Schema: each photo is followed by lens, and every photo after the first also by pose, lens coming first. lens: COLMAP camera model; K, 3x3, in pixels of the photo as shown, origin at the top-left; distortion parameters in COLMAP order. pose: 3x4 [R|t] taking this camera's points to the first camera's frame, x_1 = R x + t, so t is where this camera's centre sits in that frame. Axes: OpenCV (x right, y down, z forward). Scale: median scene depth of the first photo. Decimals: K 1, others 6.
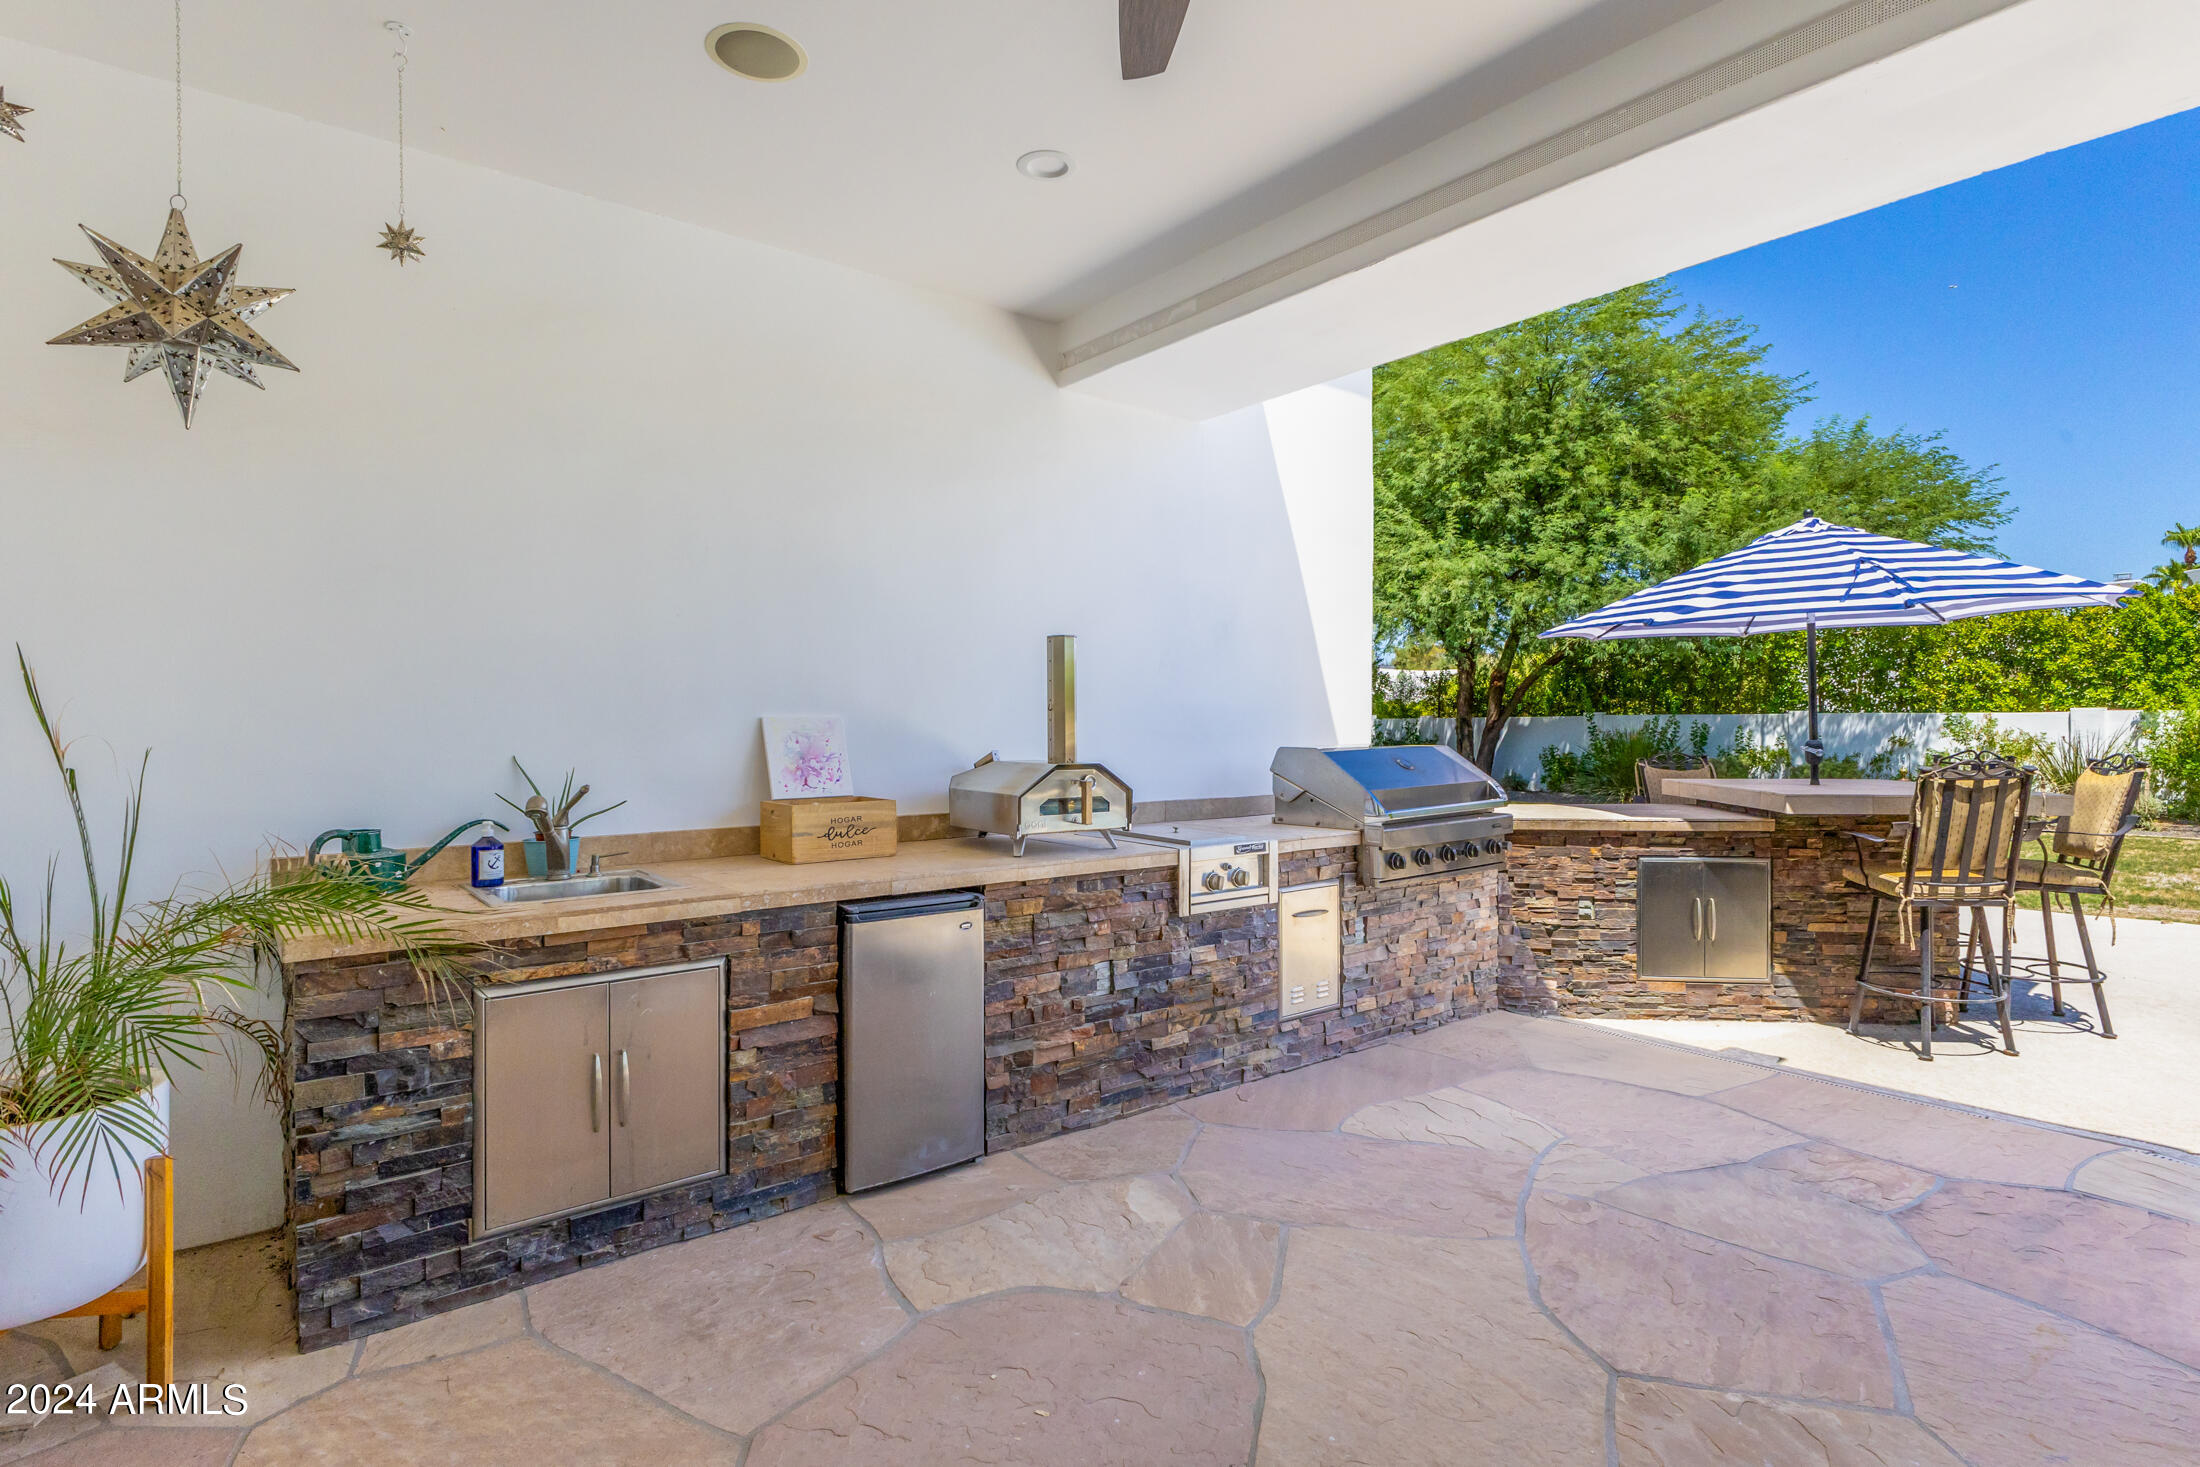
lens RADIAL K [[1116.2, 0, 1100.5], [0, 1116.2, 738.0], [0, 0, 1]] dist [0.003094, 0.000202]
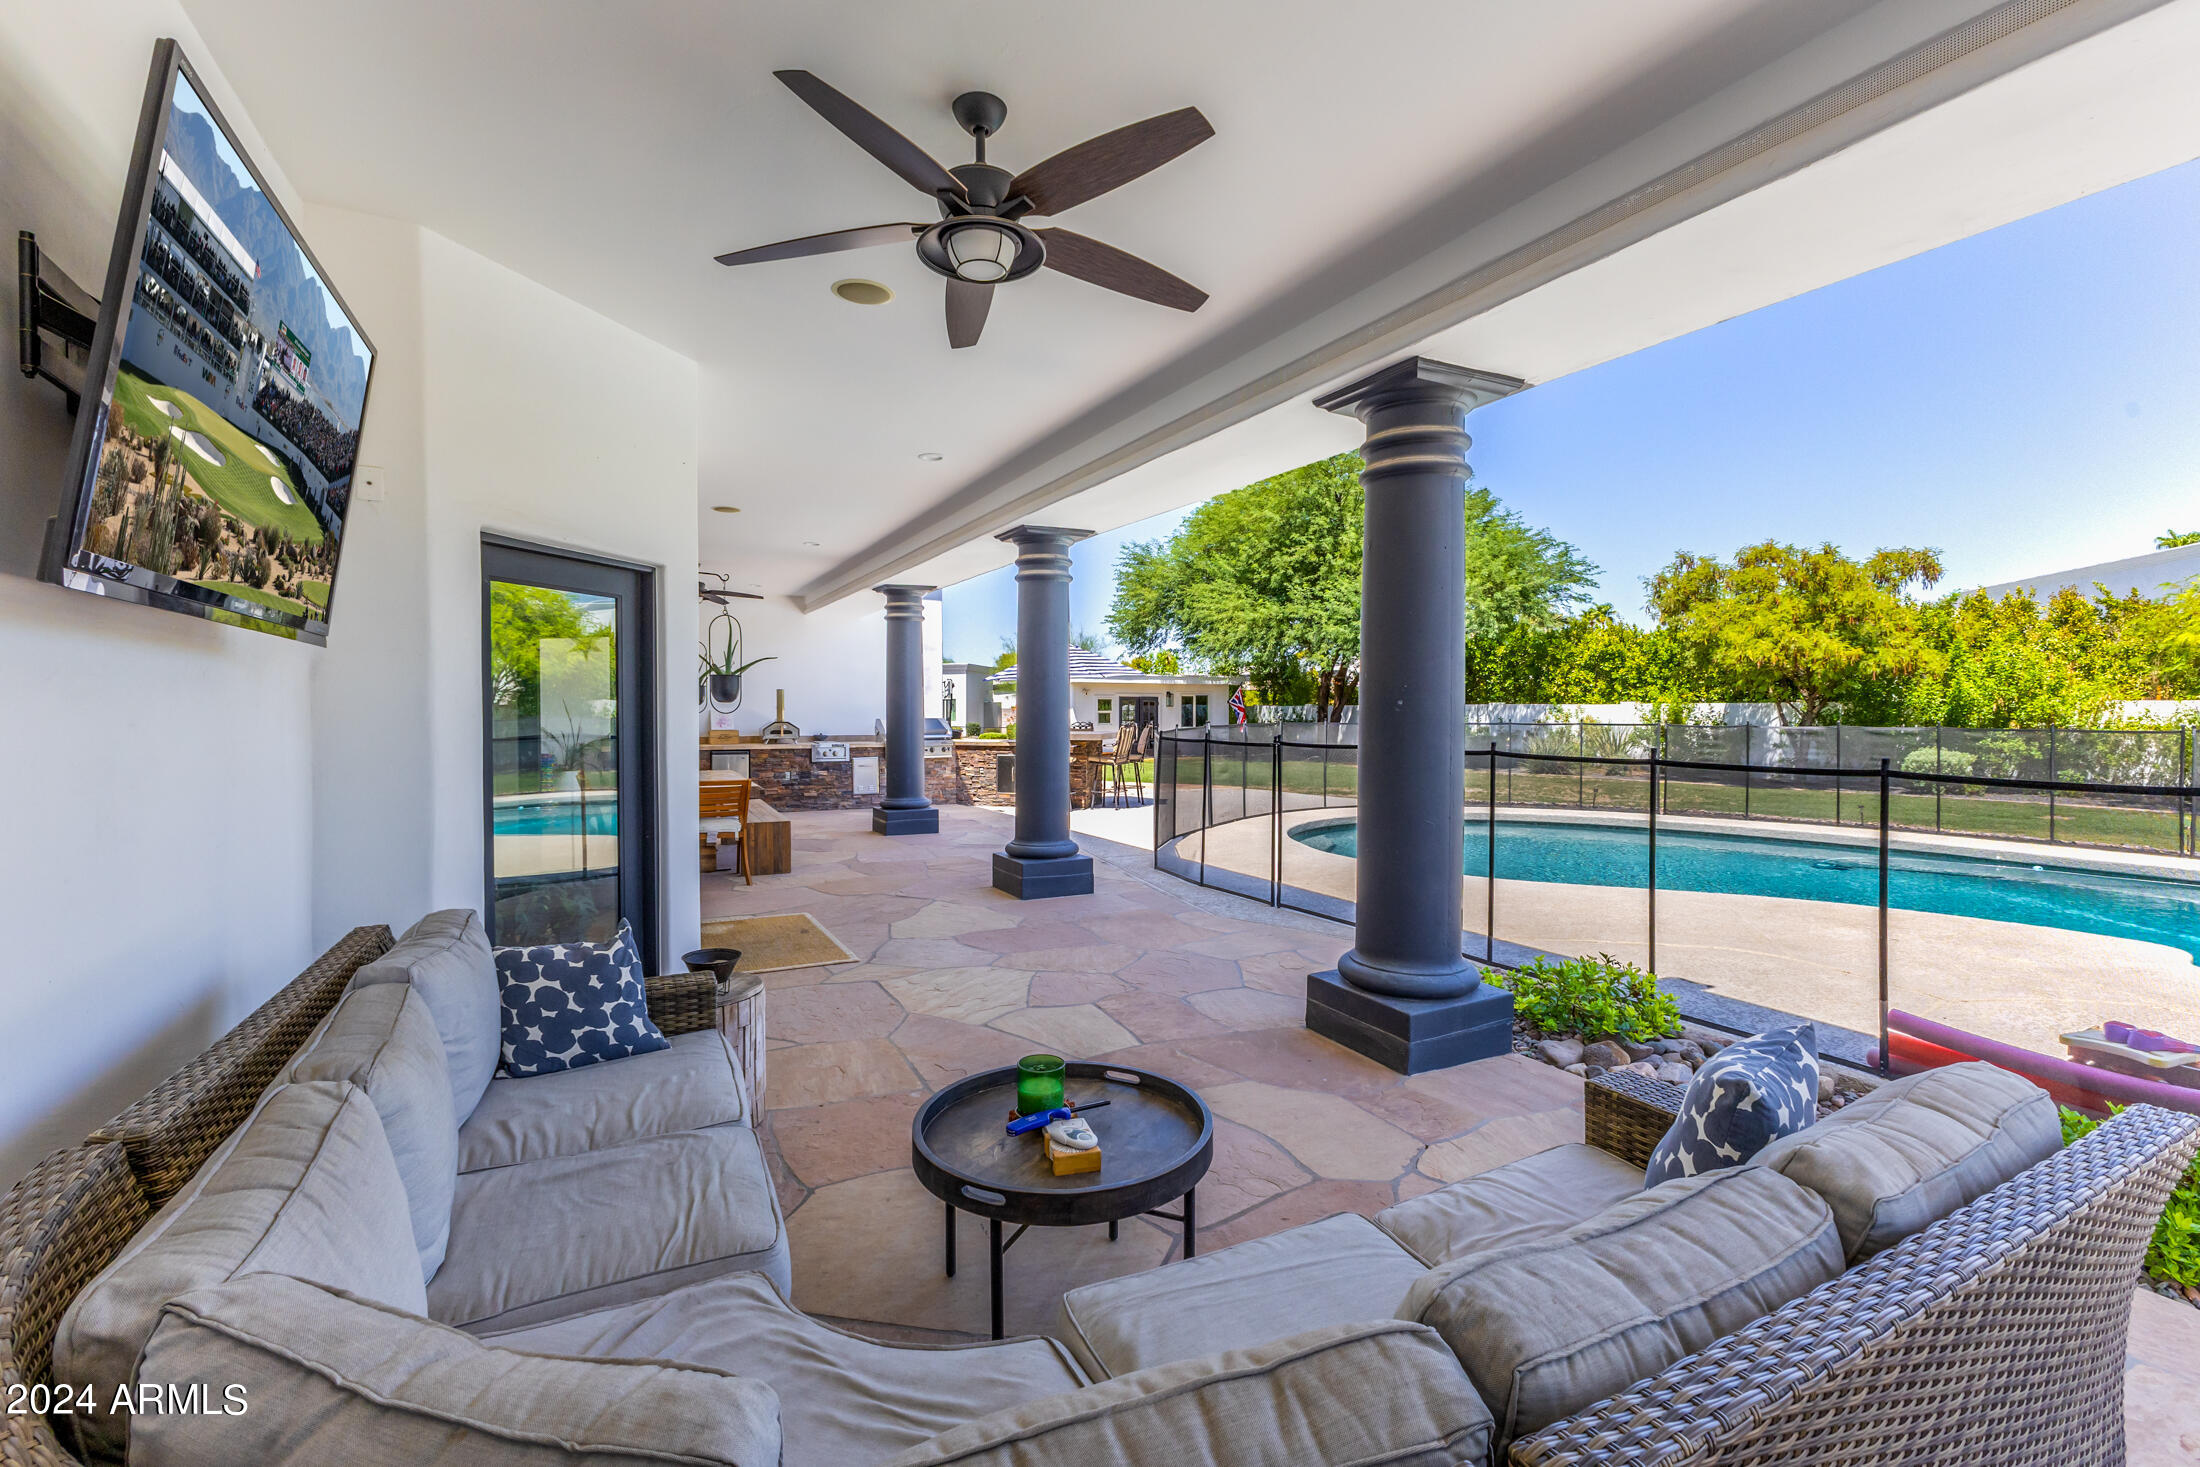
lens RADIAL K [[961.4, 0, 1097.8], [0, 961.4, 722.1], [0, 0, 1]] dist [0.000621, 0.000058]
pose [[0.983600, 0.005115, -0.180291, 0.383867], [-0.004820, 0.999986, 0.002076, 0.002828], [0.180299, -0.001173, 0.983611, -0.488172]]
